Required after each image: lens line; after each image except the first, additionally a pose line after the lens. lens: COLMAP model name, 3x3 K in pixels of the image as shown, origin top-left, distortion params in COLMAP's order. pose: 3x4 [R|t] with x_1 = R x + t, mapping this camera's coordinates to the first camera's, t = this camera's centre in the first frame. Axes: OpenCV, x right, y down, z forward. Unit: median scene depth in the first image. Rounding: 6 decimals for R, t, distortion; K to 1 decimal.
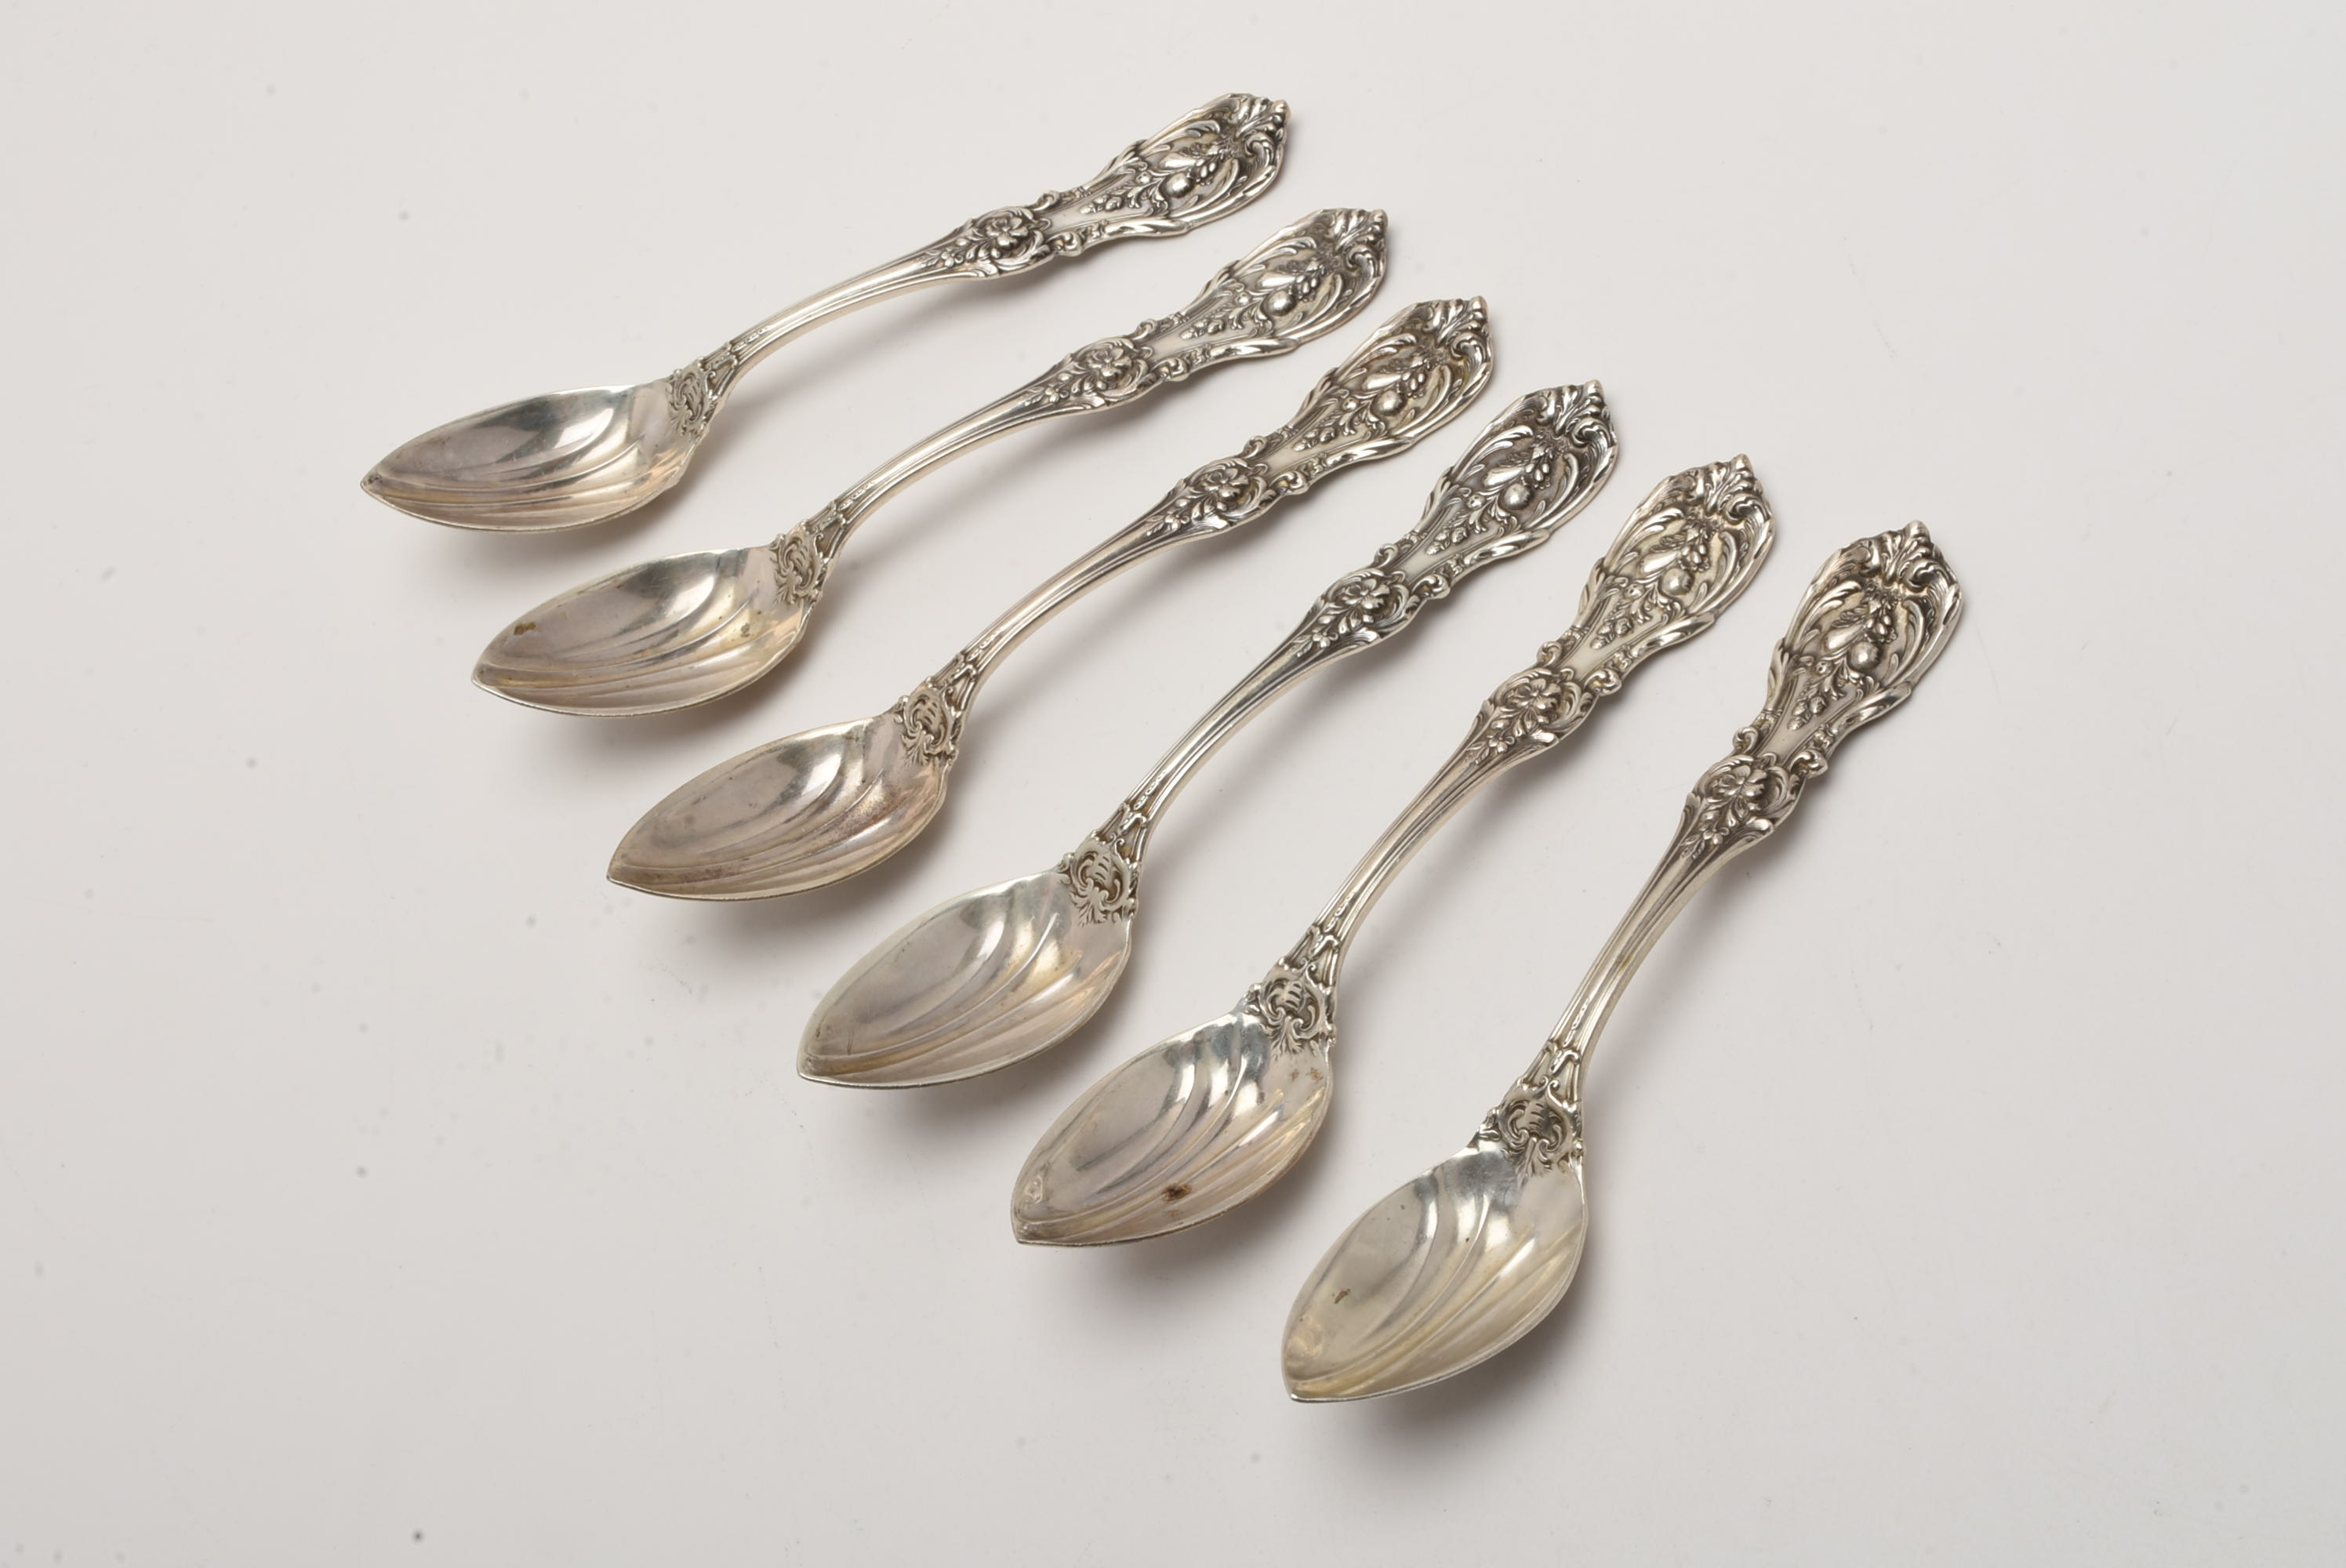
lens RADIAL K [[4406.9, 0, 1173.0], [0, 4406.9, 784.0], [0, 0, 1]] dist [-0.016207, 0.034841]
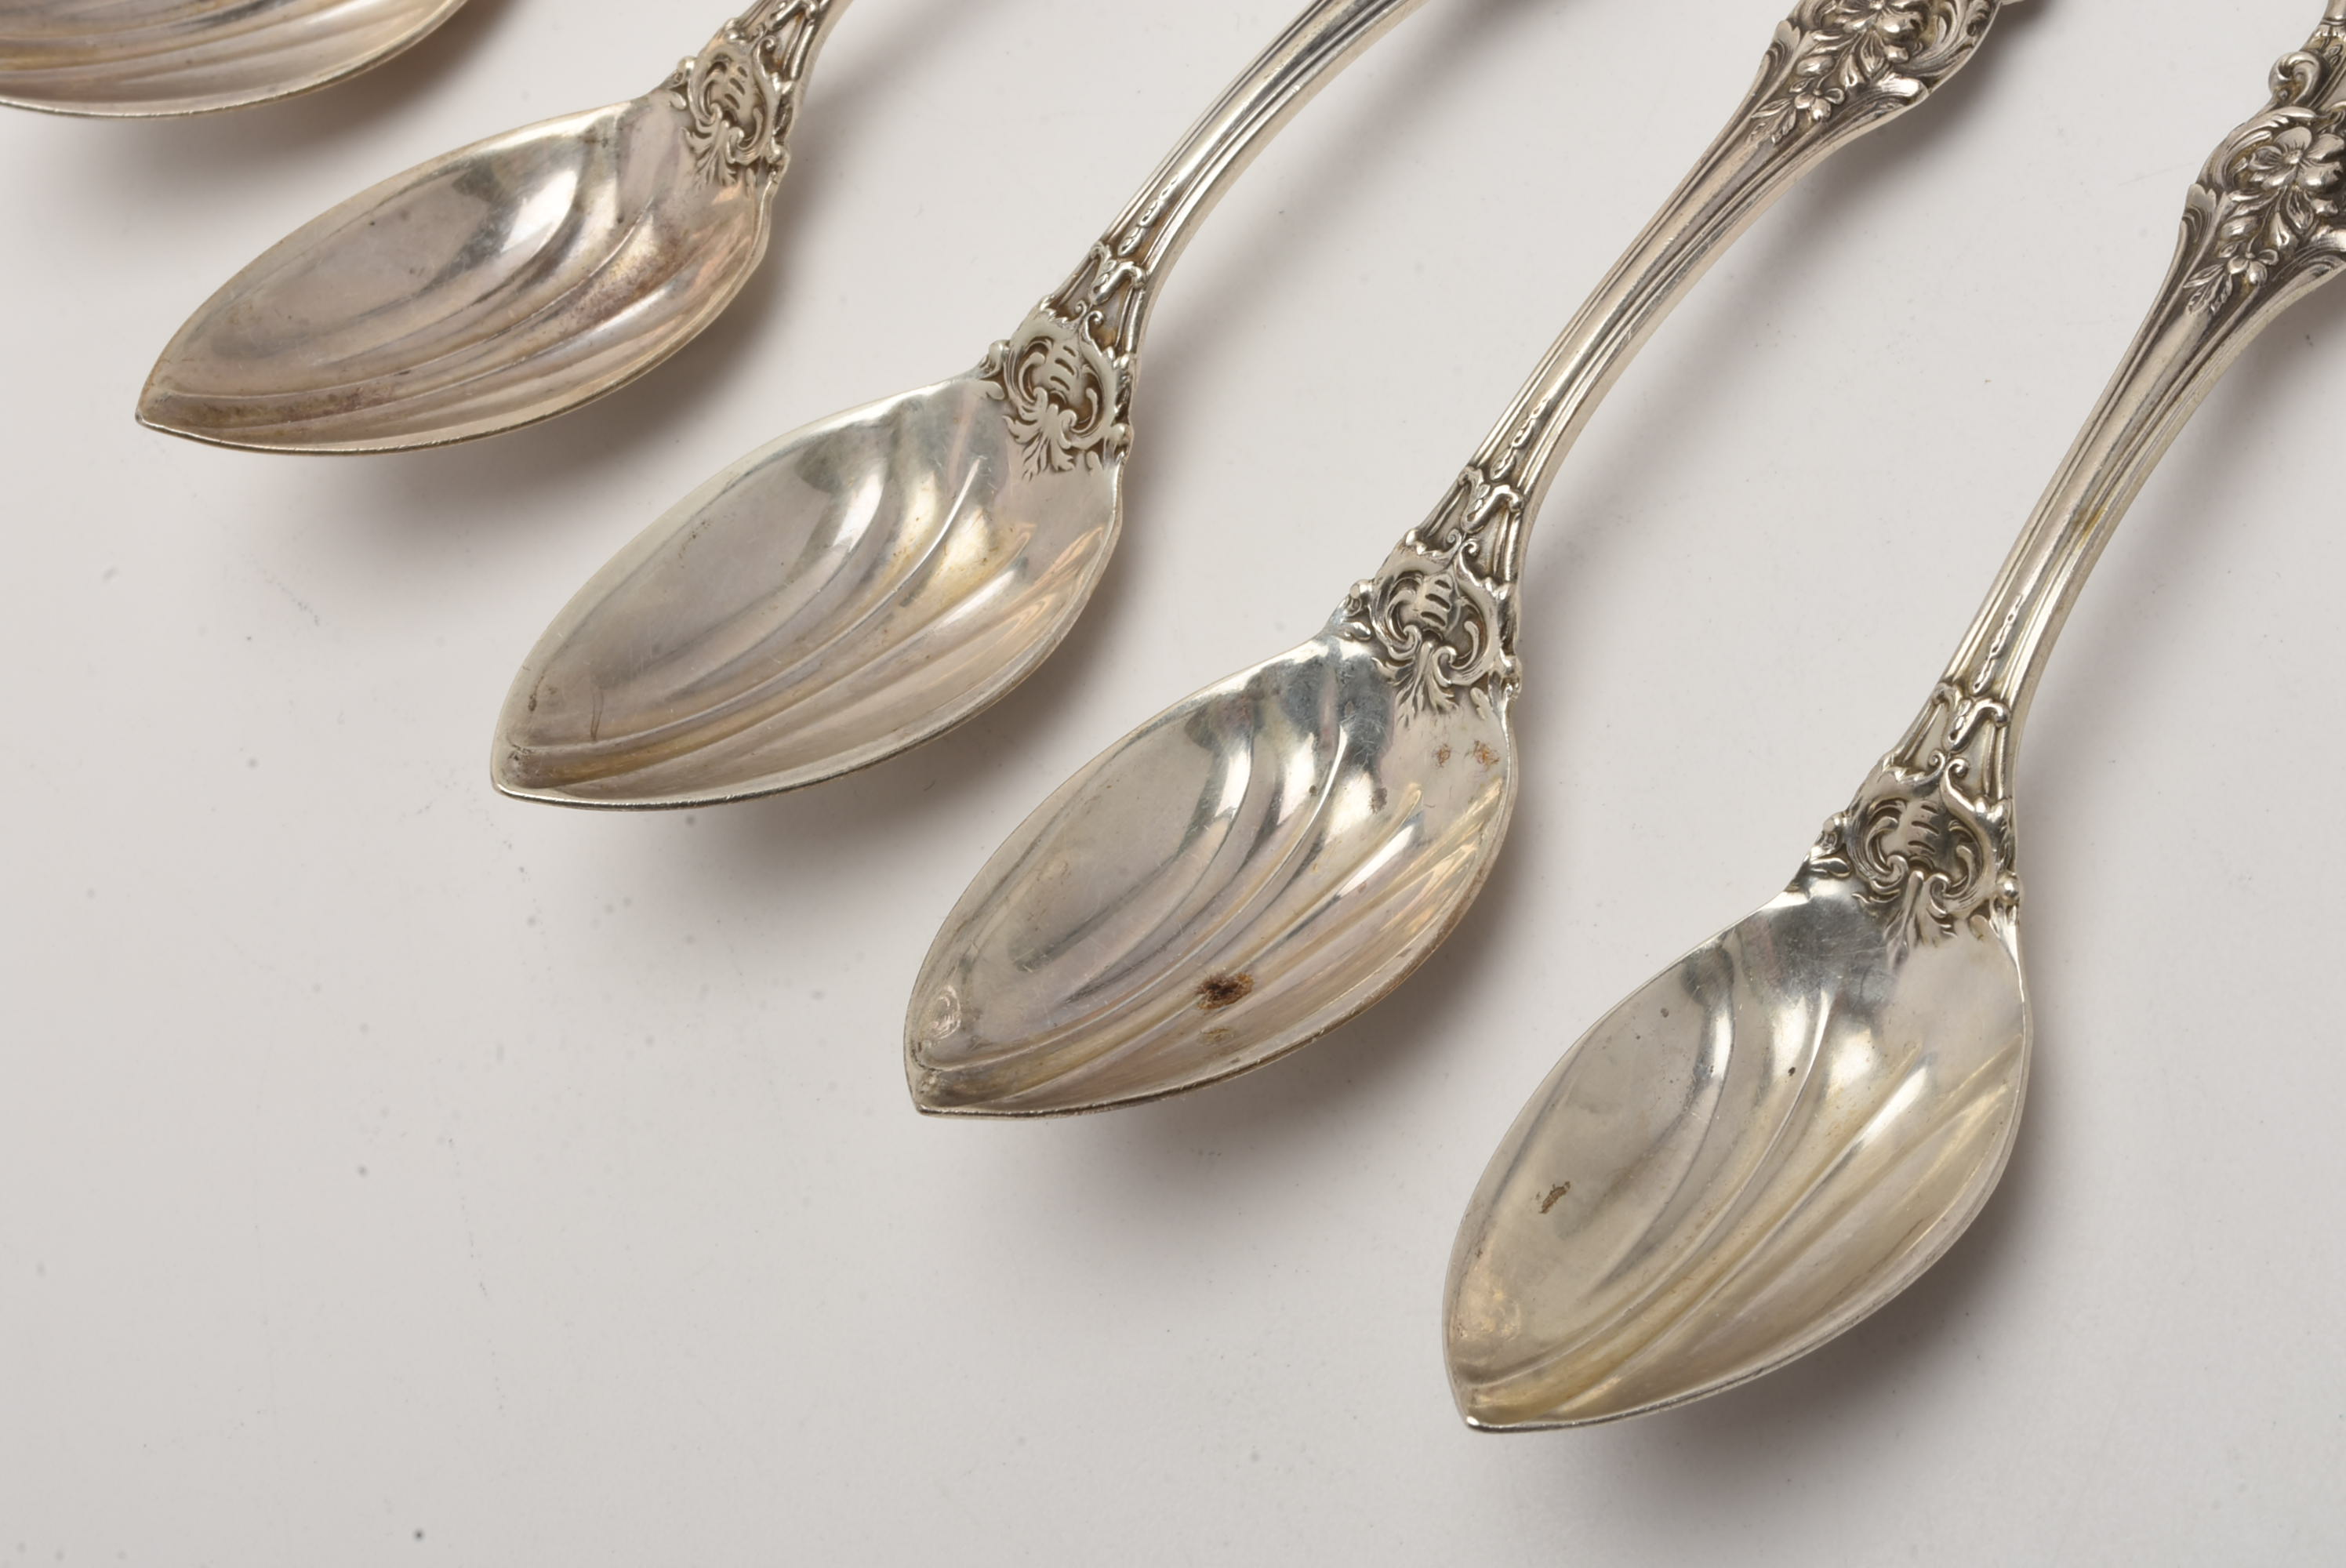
lens RADIAL K [[5423.4, 0, 1173.0], [0, 5423.4, 784.0], [0, 0, 1]] dist [-0.055172, 0.446558]
pose [[0.999340, -0.034625, -0.010968, 0.002538], [0.035573, 0.994028, 0.103162, 0.002116], [0.007331, -0.103484, 0.994604, 0.349394]]
